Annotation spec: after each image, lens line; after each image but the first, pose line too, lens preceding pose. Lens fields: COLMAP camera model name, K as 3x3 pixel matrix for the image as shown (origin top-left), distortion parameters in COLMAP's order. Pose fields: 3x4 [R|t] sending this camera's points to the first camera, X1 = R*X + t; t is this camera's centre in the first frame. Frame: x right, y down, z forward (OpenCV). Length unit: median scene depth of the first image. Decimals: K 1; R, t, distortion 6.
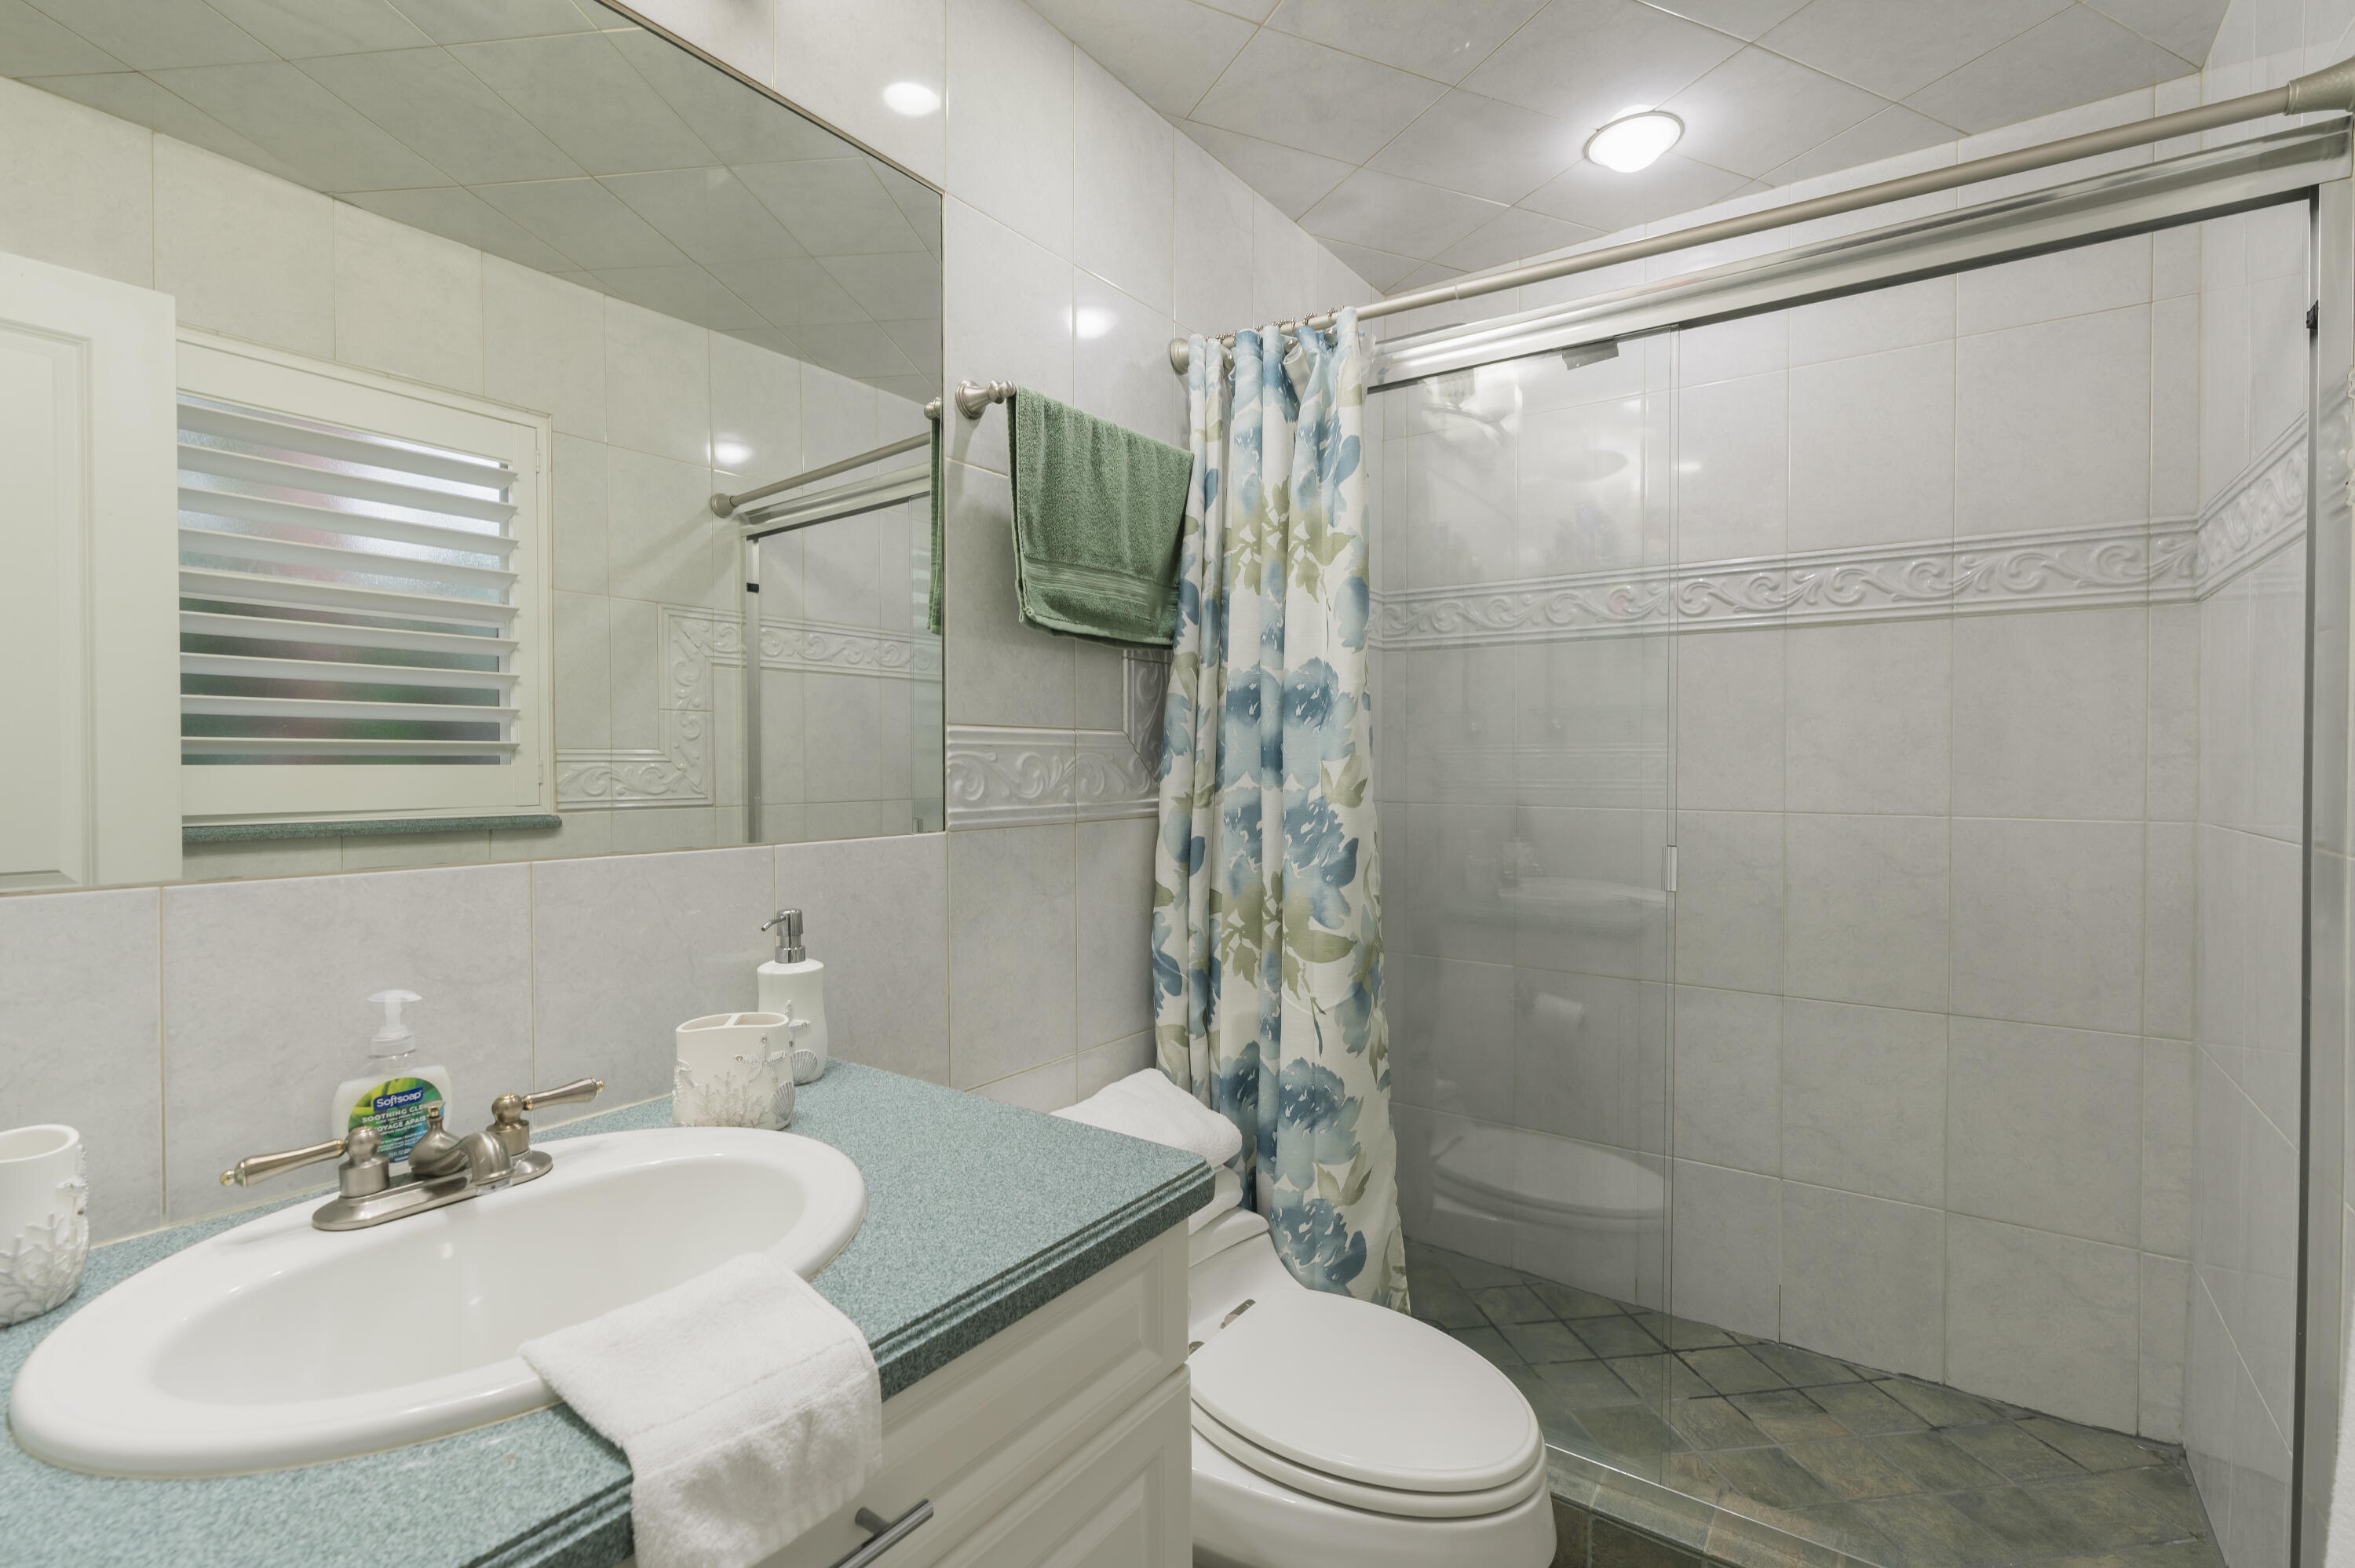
lens RADIAL K [[1076.7, 0, 1183.9], [0, 1076.7, 782.7], [0, 0, 1]] dist [-0.004299, 0.001321]
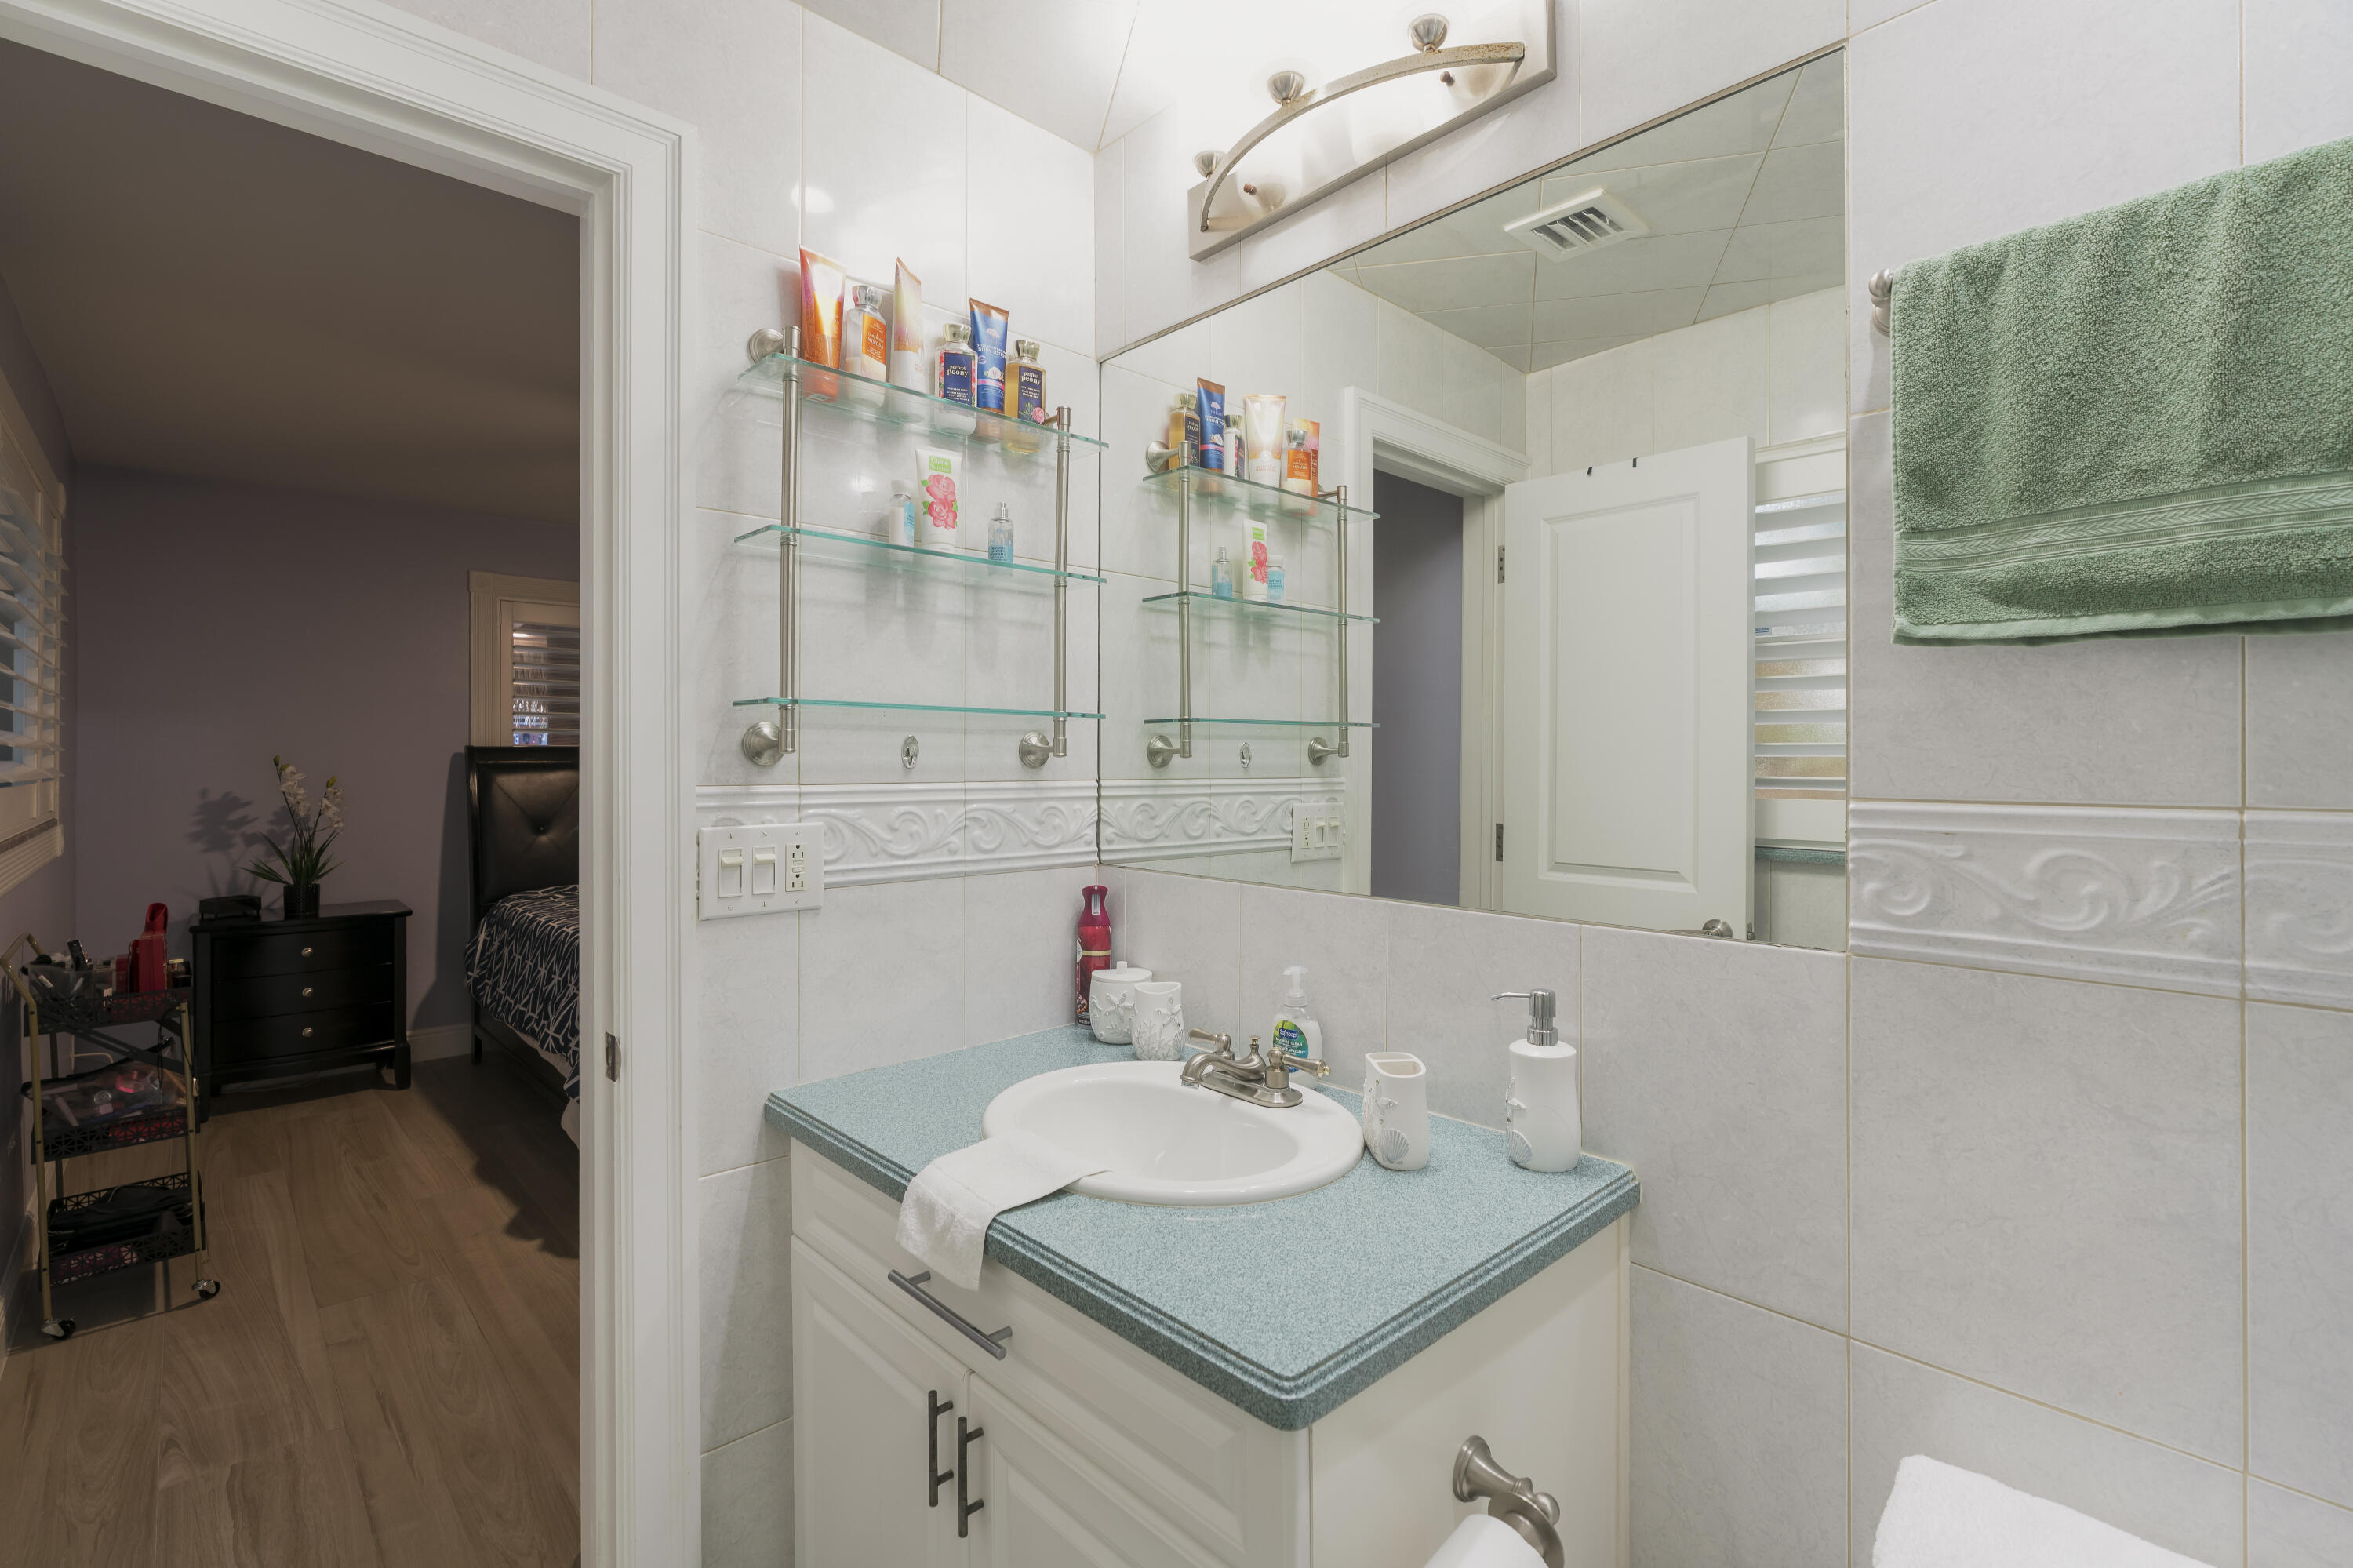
lens RADIAL K [[1058.8, 0, 1180.8], [0, 1058.8, 761.3], [0, 0, 1]] dist [0.002666, 0.000947]
pose [[-0.197283, 0.008752, -0.980307, 0.777434], [-0.008380, 0.999909, 0.010613, -0.119367], [0.980311, 0.010309, -0.197192, 1.015074]]
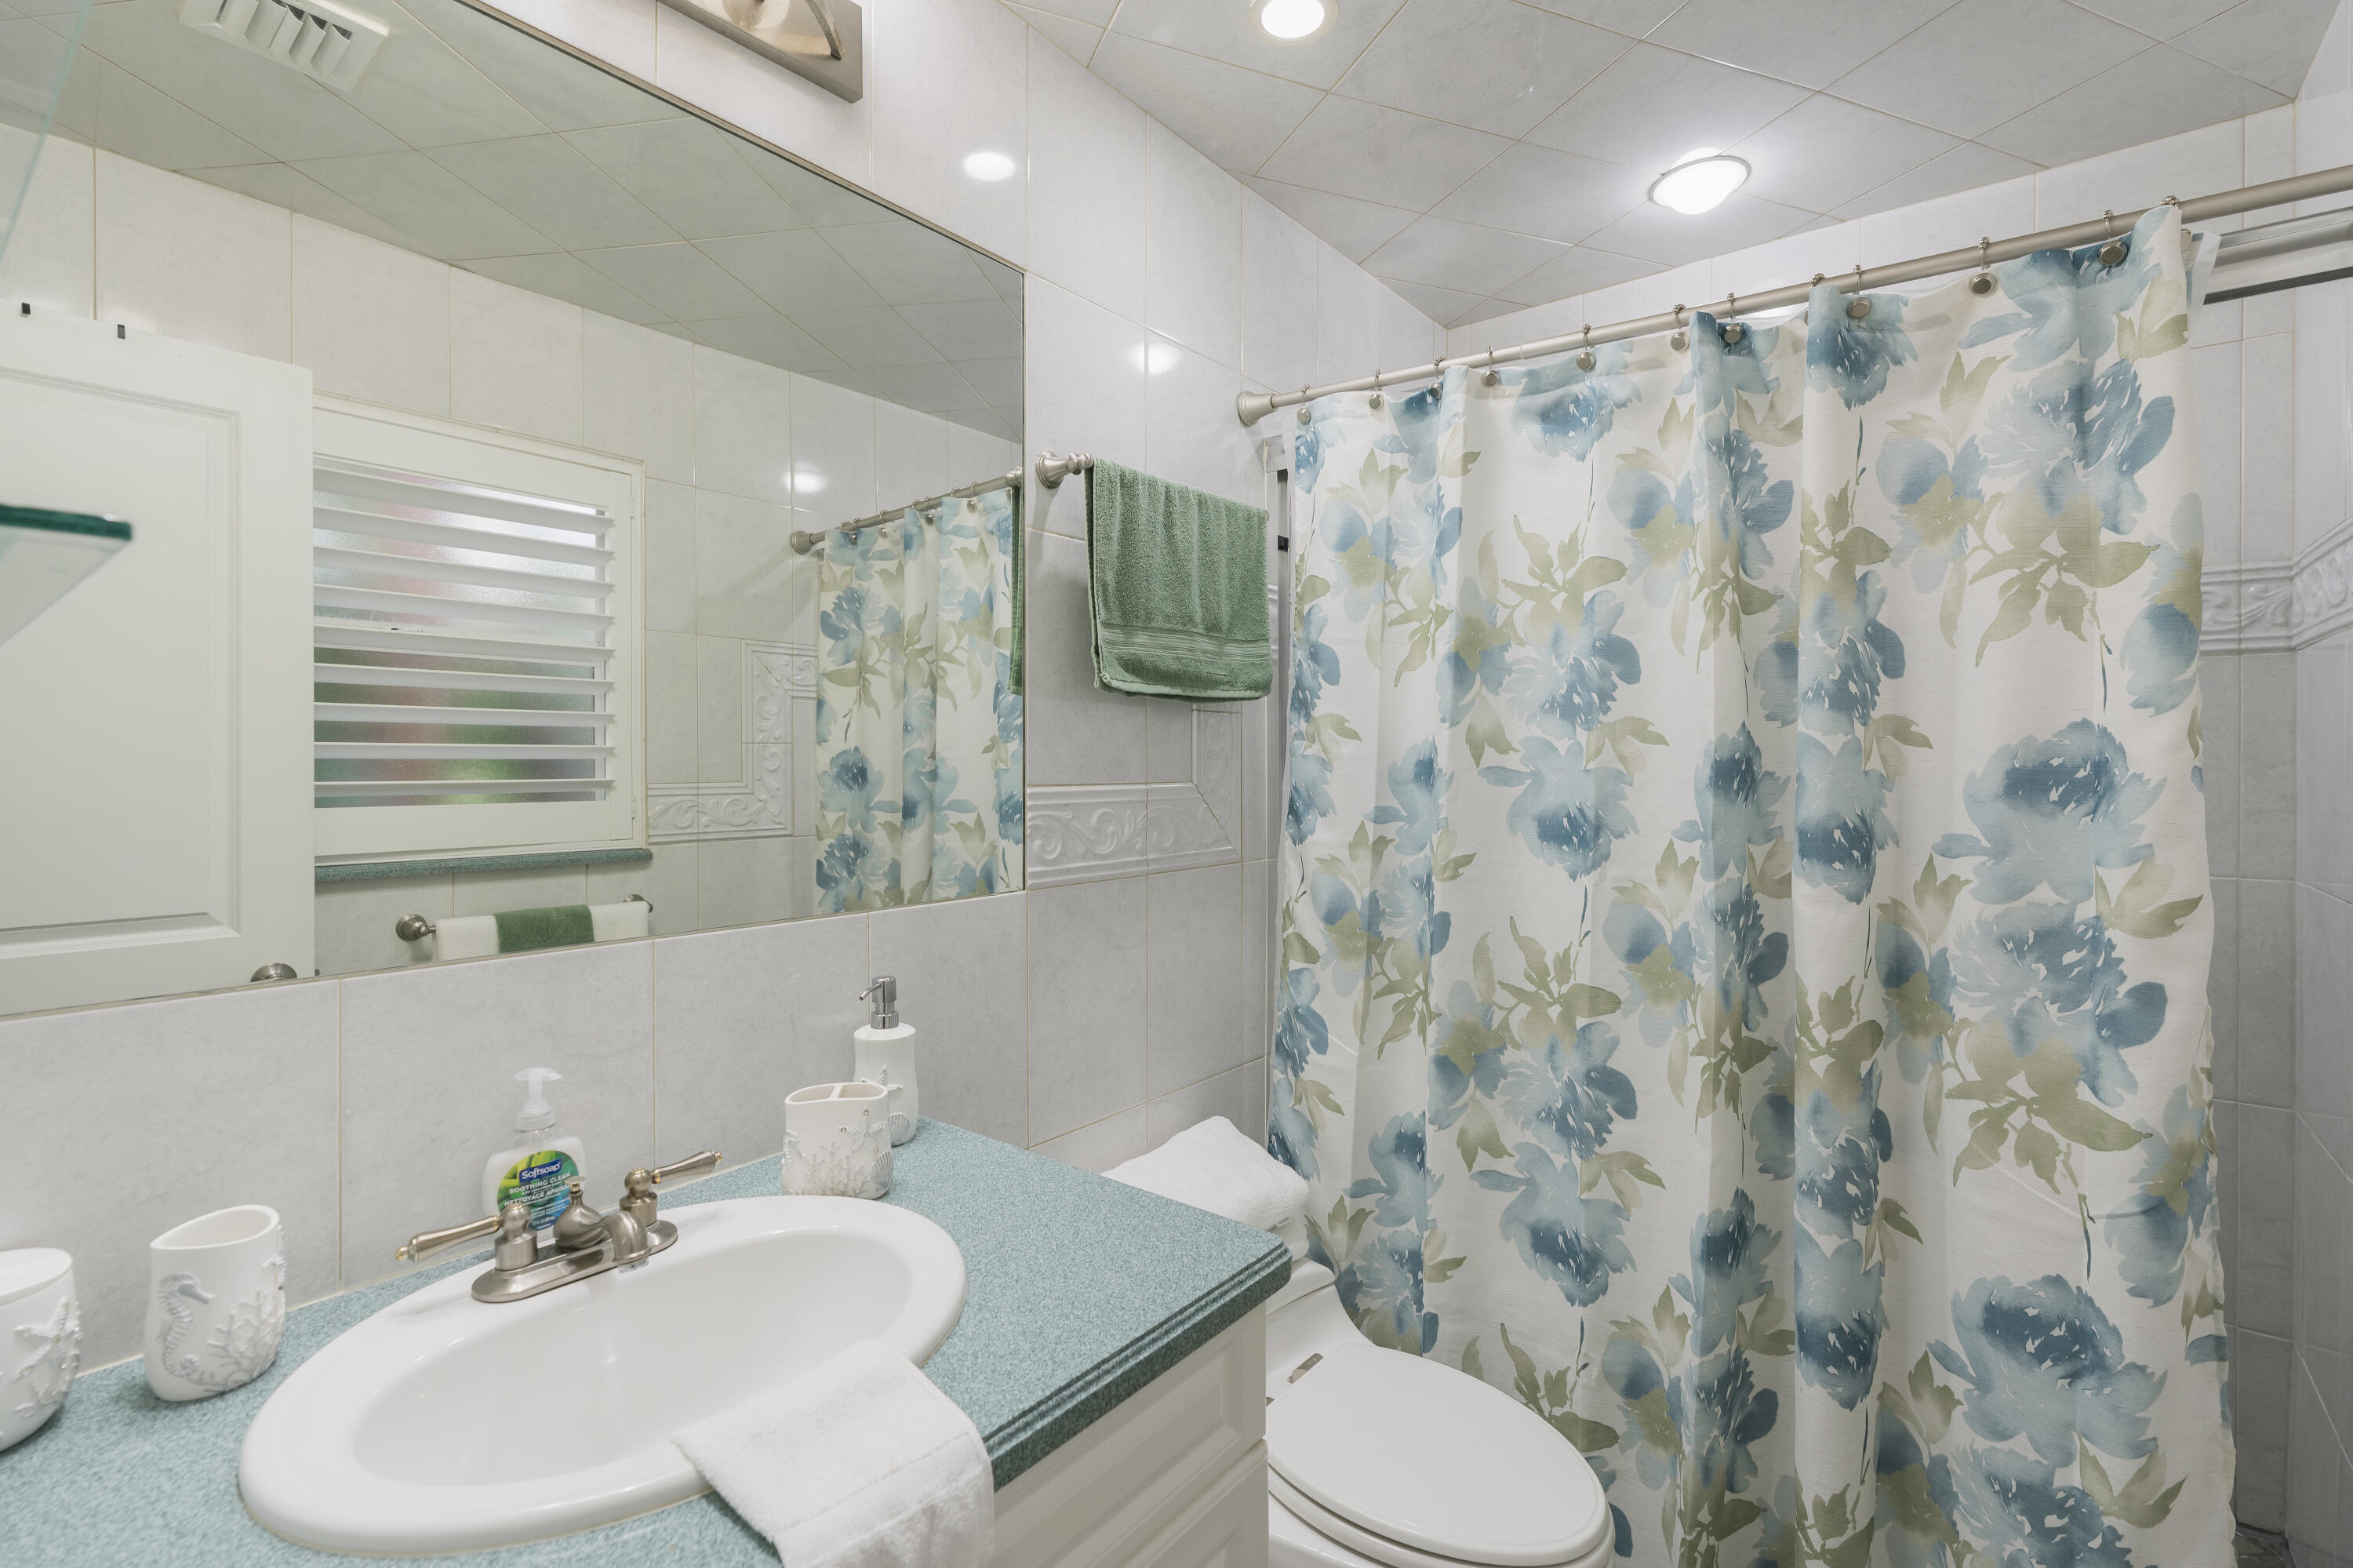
lens RADIAL K [[1084.5, 0, 1180.6], [0, 1084.5, 756.7], [0, 0, 1]] dist [-0.002287, 0.001488]
pose [[0.998677, 0.004288, -0.051239, -0.025483], [-0.005137, 0.999852, -0.016435, -0.095817], [0.051161, 0.016676, 0.998551, -0.060481]]
